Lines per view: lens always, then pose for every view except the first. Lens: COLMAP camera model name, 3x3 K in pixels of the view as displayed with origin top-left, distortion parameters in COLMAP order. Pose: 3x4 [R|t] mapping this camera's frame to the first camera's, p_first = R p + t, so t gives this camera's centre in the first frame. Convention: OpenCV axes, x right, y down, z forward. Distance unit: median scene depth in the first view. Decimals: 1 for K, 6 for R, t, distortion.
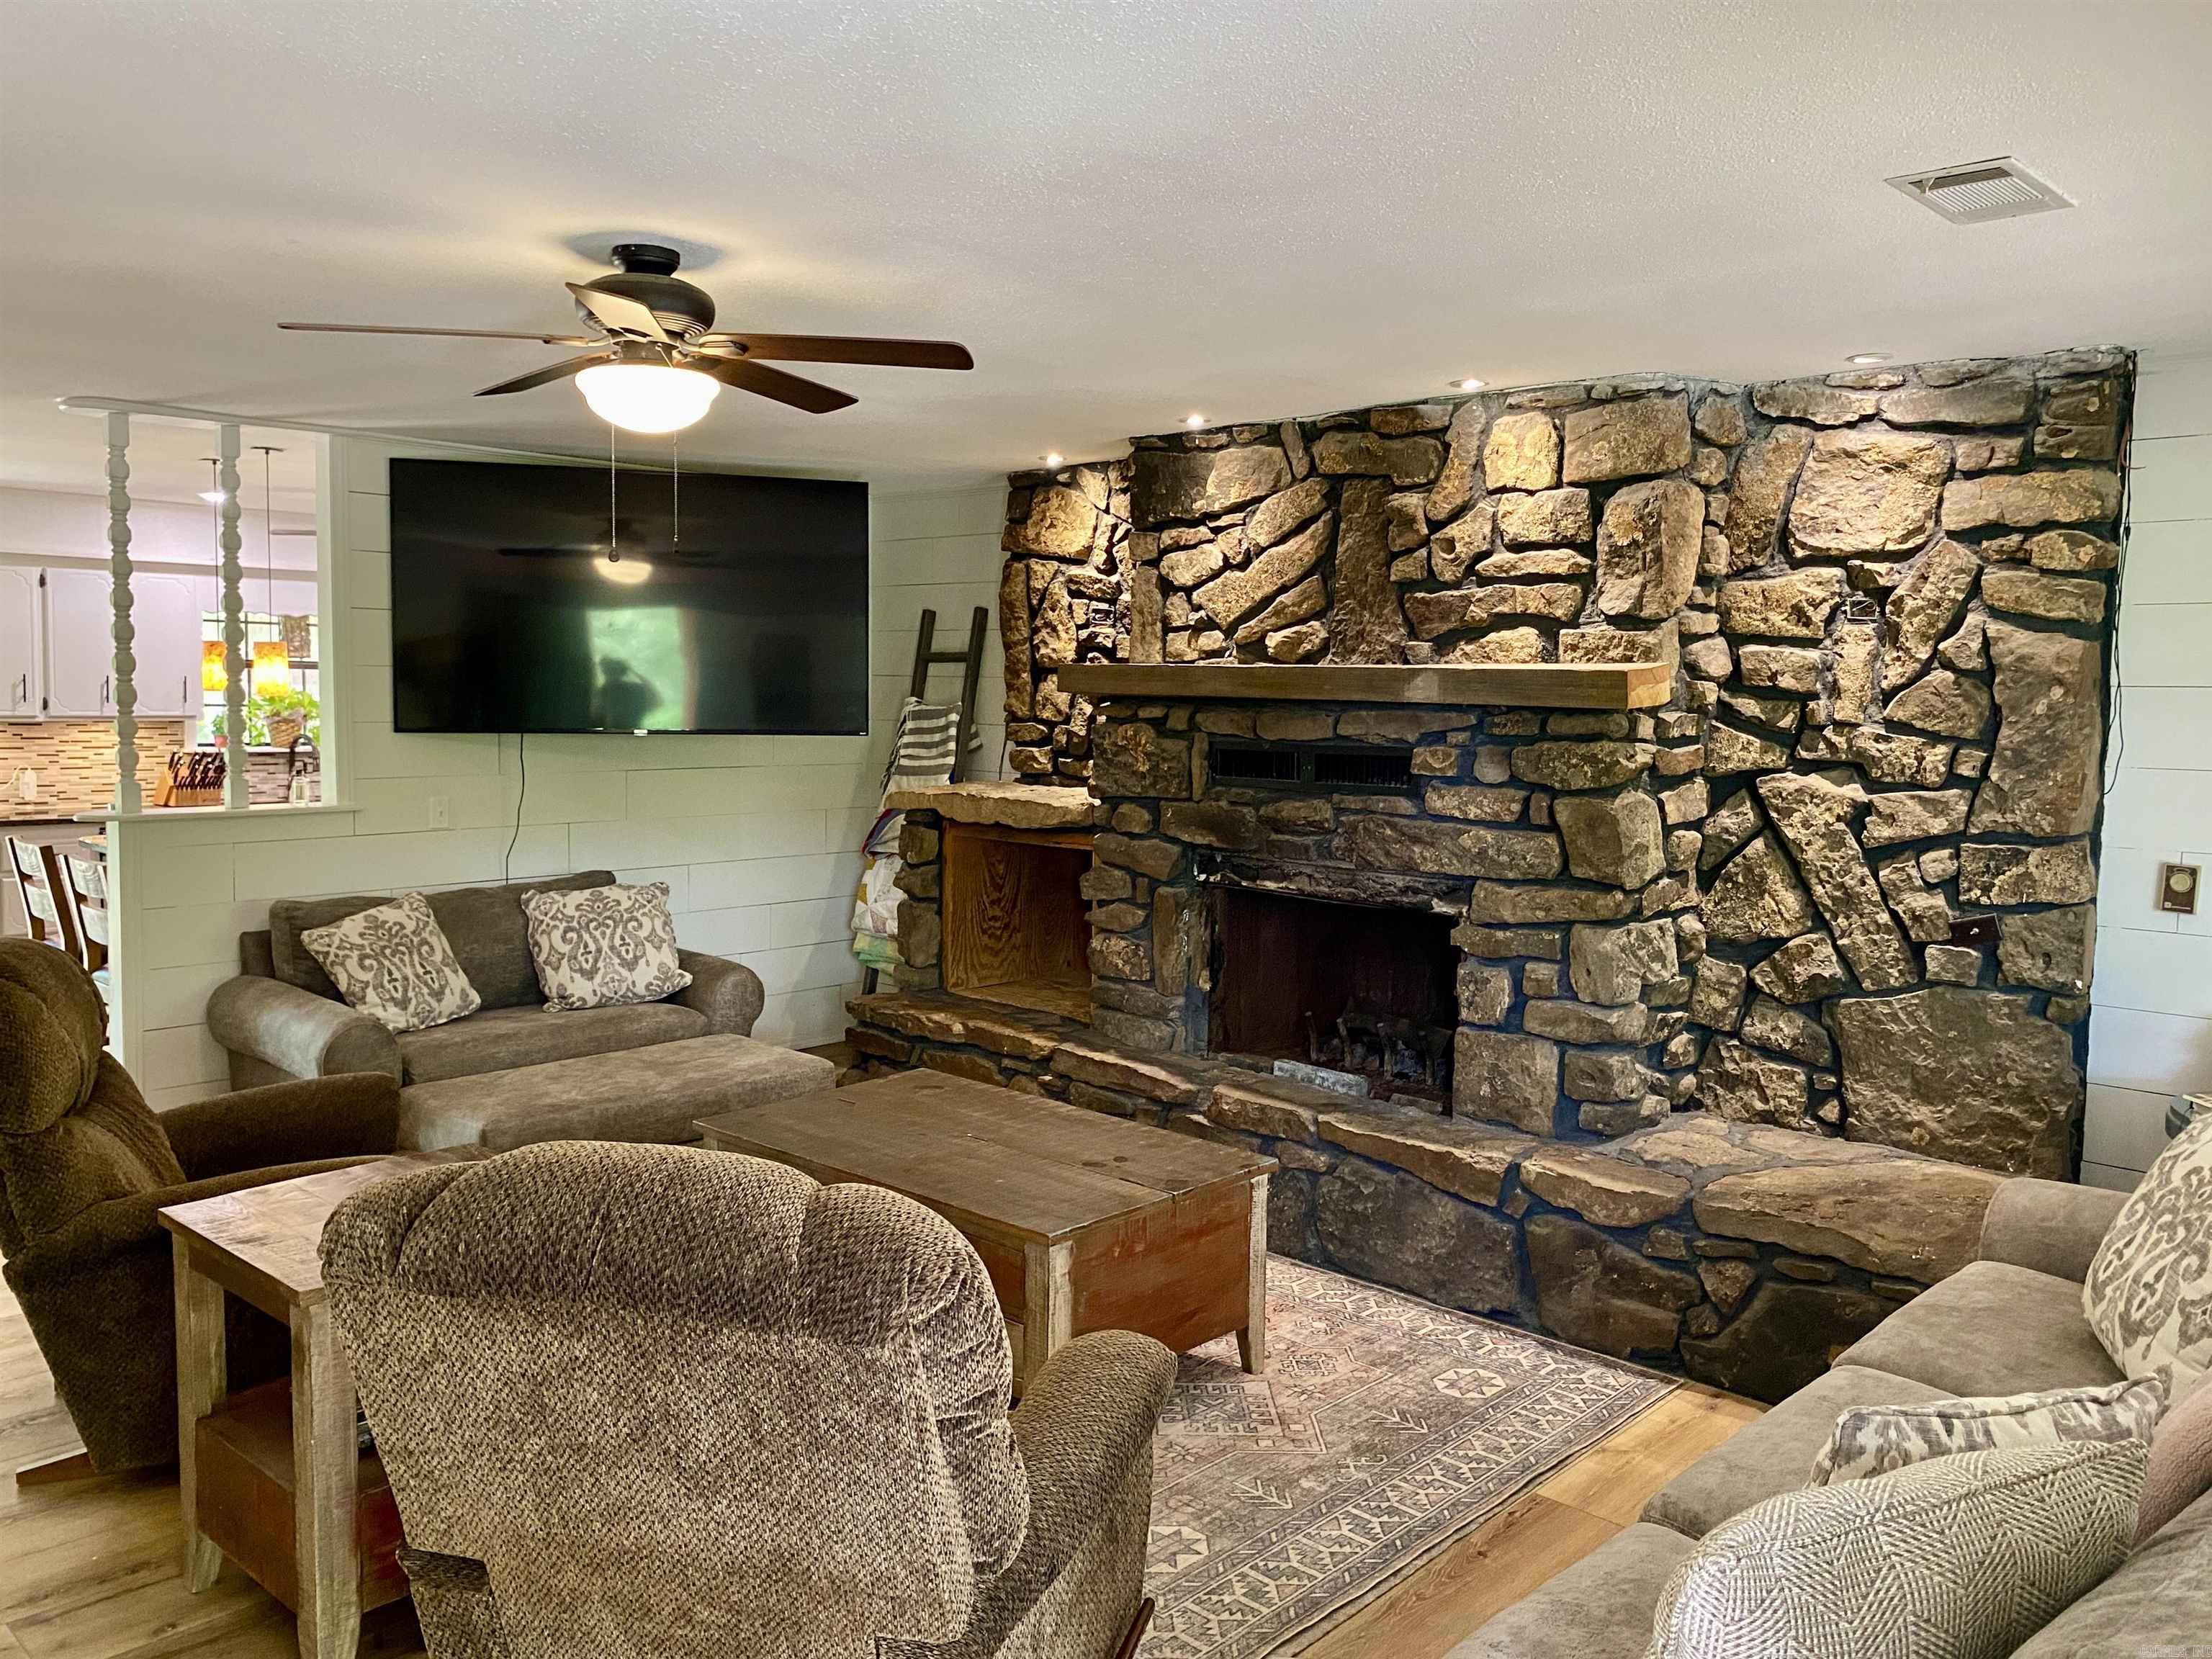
lens RADIAL K [[1683.8, 0, 1084.5], [0, 1683.8, 791.1], [0, 0, 1]] dist [0.050123, -0.069917]
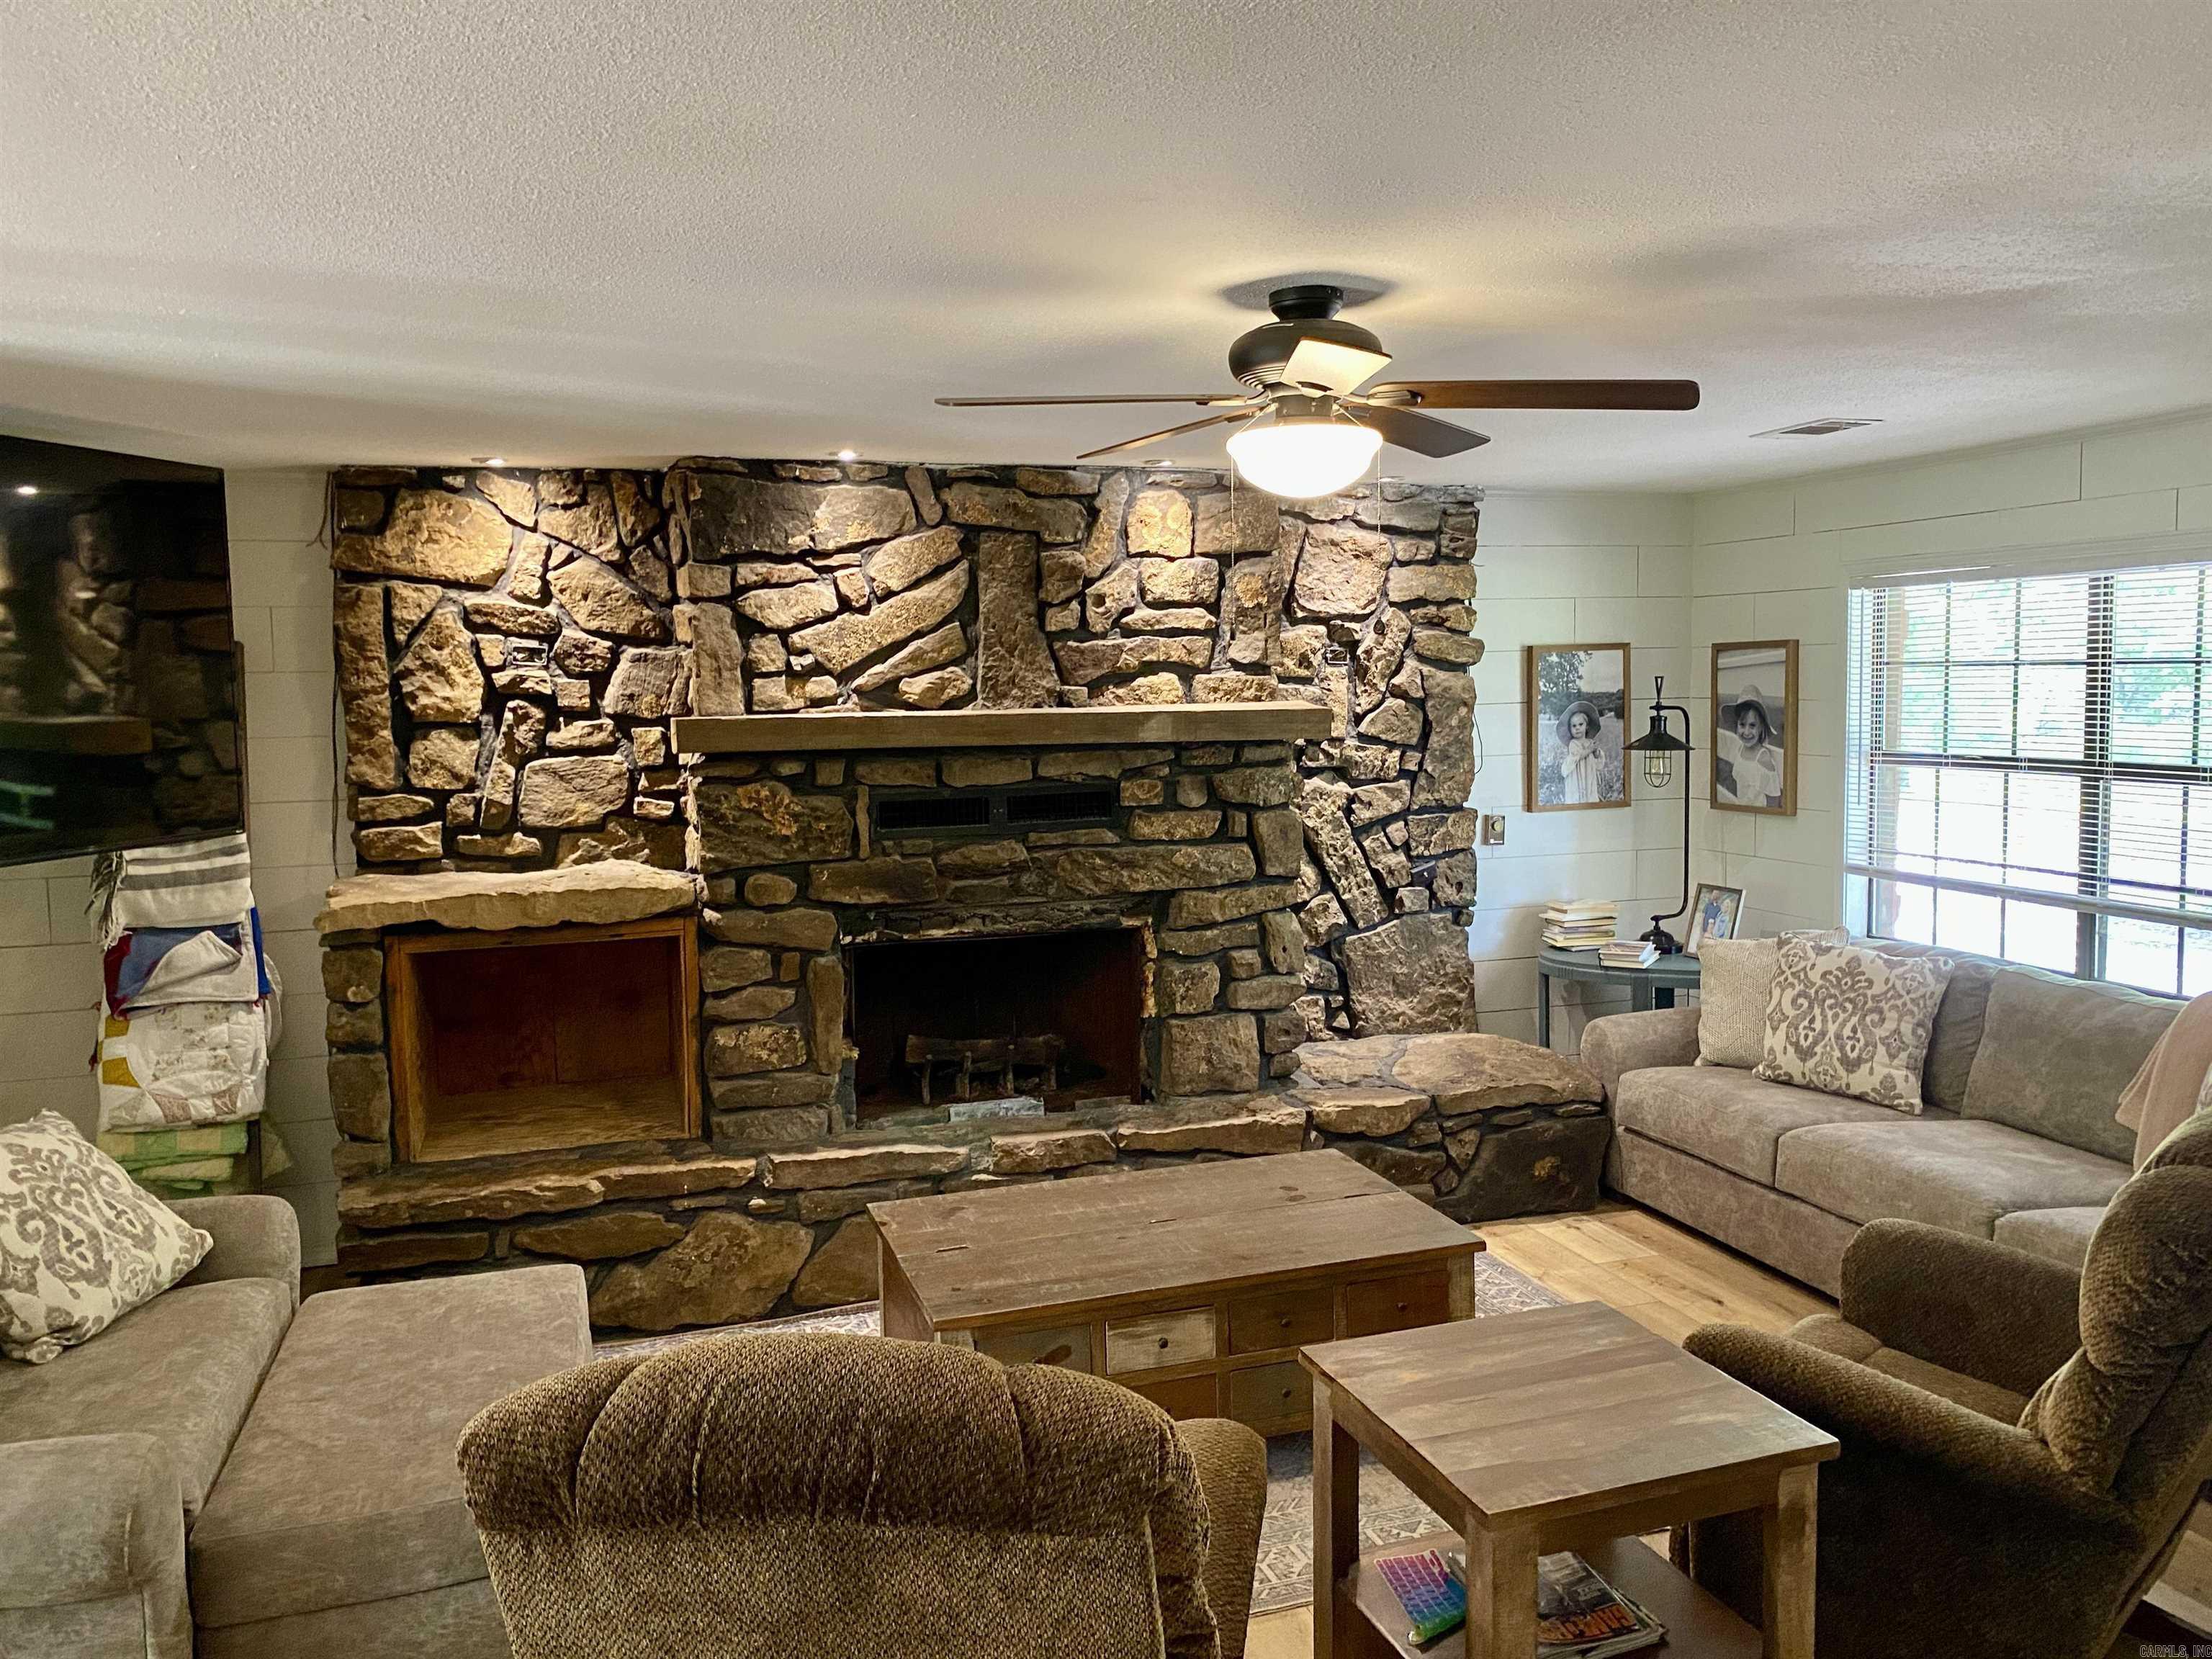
lens RADIAL K [[1683.8, 0, 1109.9], [0, 1683.8, 792.1], [0, 0, 1]] dist [0.050123, -0.069917]
pose [[0.461584, -0.088602, 0.882661, -0.790061], [0.079161, 0.995144, 0.058496, -0.085474], [-0.883558, 0.042871, 0.466356, 0.494092]]
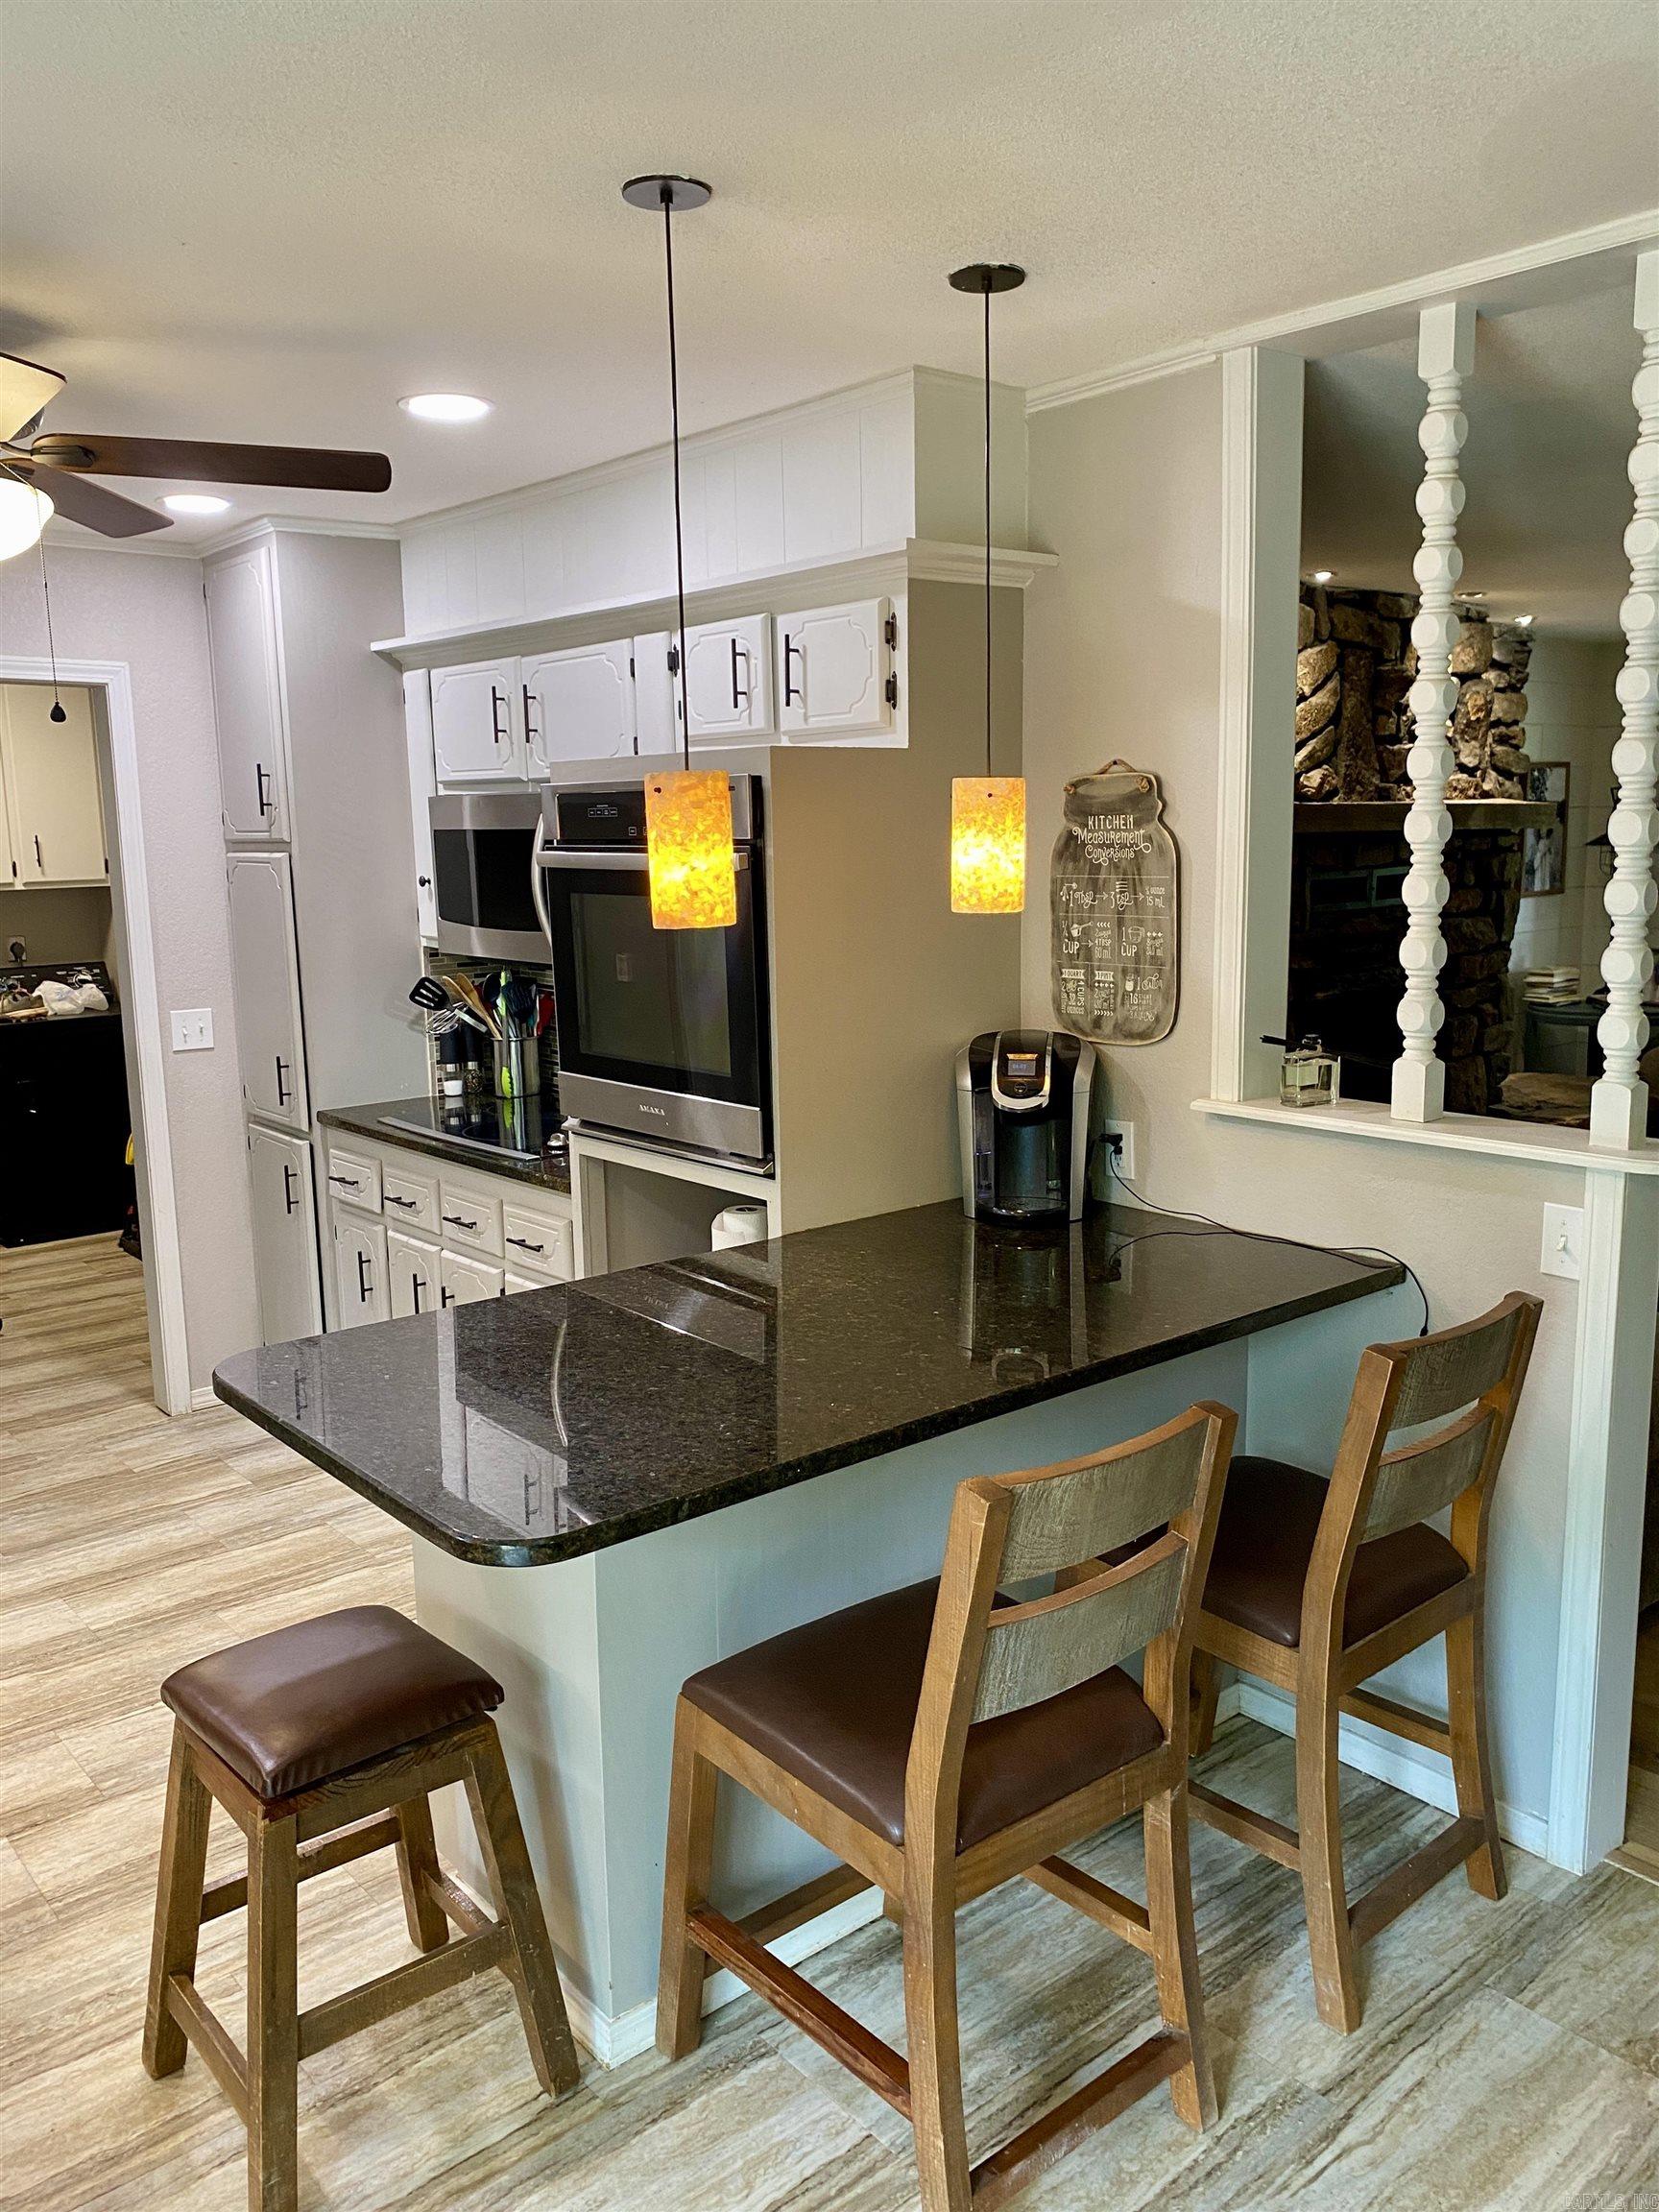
lens RADIAL K [[1683.8, 0, 835.7], [0, 1683.8, 1100.6], [0, 0, 1]] dist [0.050123, -0.069917]
pose [[0.090569, -0.181878, 0.979141, -1.206522], [0.078335, 0.981437, 0.175059, -0.115252], [-0.992805, 0.060846, 0.103135, 1.355848]]
